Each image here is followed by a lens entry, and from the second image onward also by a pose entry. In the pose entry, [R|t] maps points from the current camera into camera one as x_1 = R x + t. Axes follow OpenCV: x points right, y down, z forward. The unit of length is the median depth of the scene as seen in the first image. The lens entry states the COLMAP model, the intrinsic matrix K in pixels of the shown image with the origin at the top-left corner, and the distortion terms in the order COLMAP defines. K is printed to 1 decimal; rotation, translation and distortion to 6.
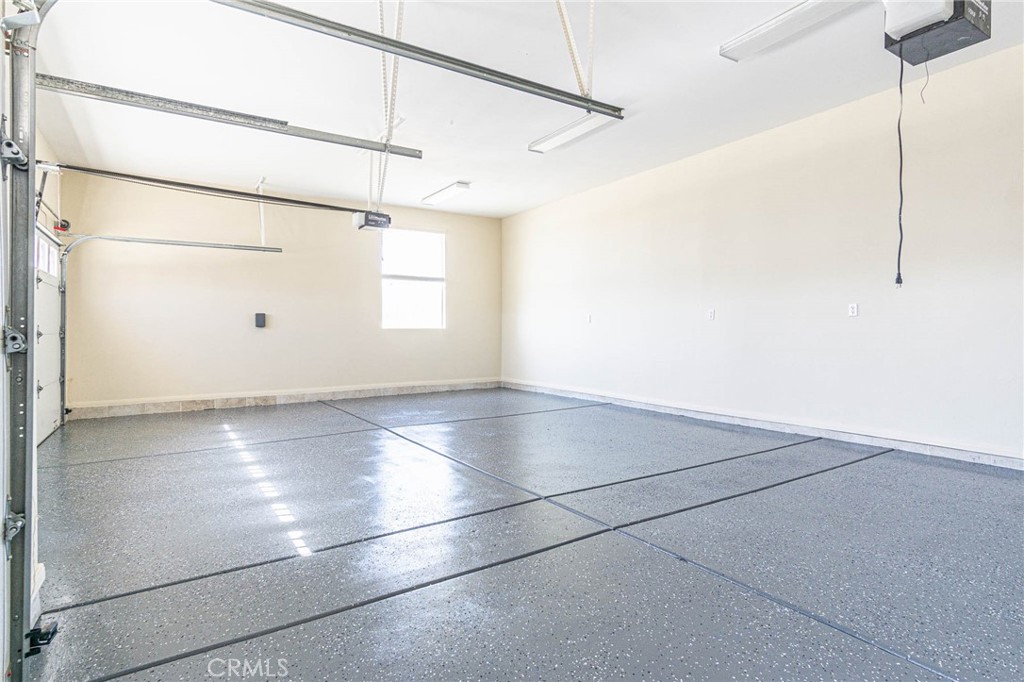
lens RADIAL K [[540.5, 0, 506.1], [0, 540.5, 335.3], [0, 0, 1]] dist [-0.002963, -0.000182]
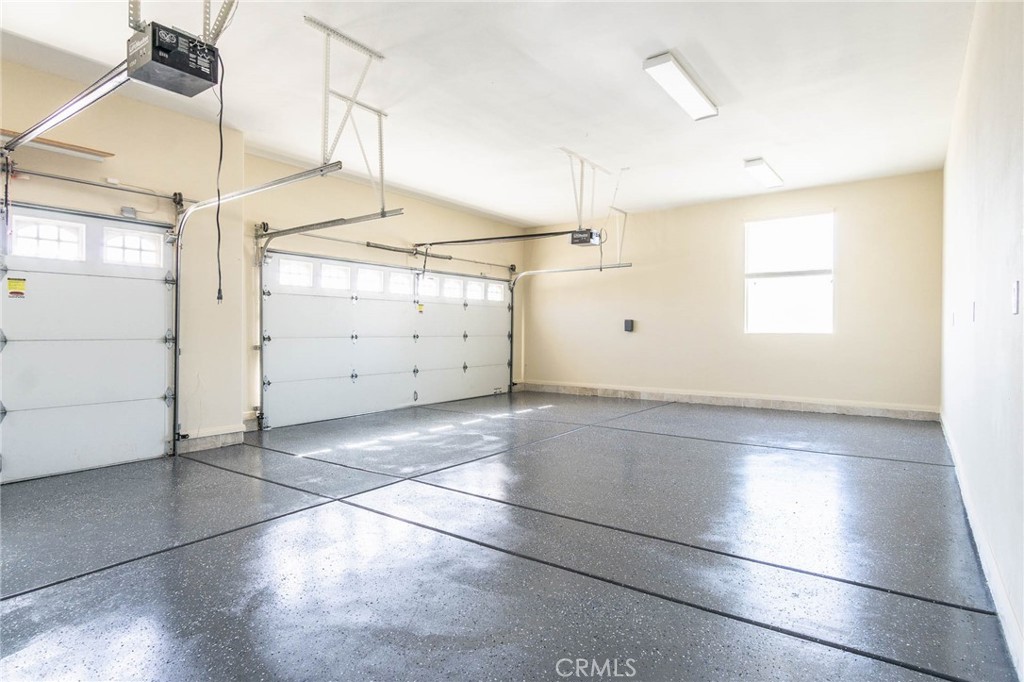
lens RADIAL K [[540.5, 0, 505.1], [0, 540.5, 336.5], [0, 0, 1]] dist [-0.002963, -0.000182]
pose [[0.349709, 0.013025, -0.936768, 0.538896], [-0.011403, 0.999888, 0.009646, -0.012358], [0.936789, 0.007308, 0.349818, 0.332642]]
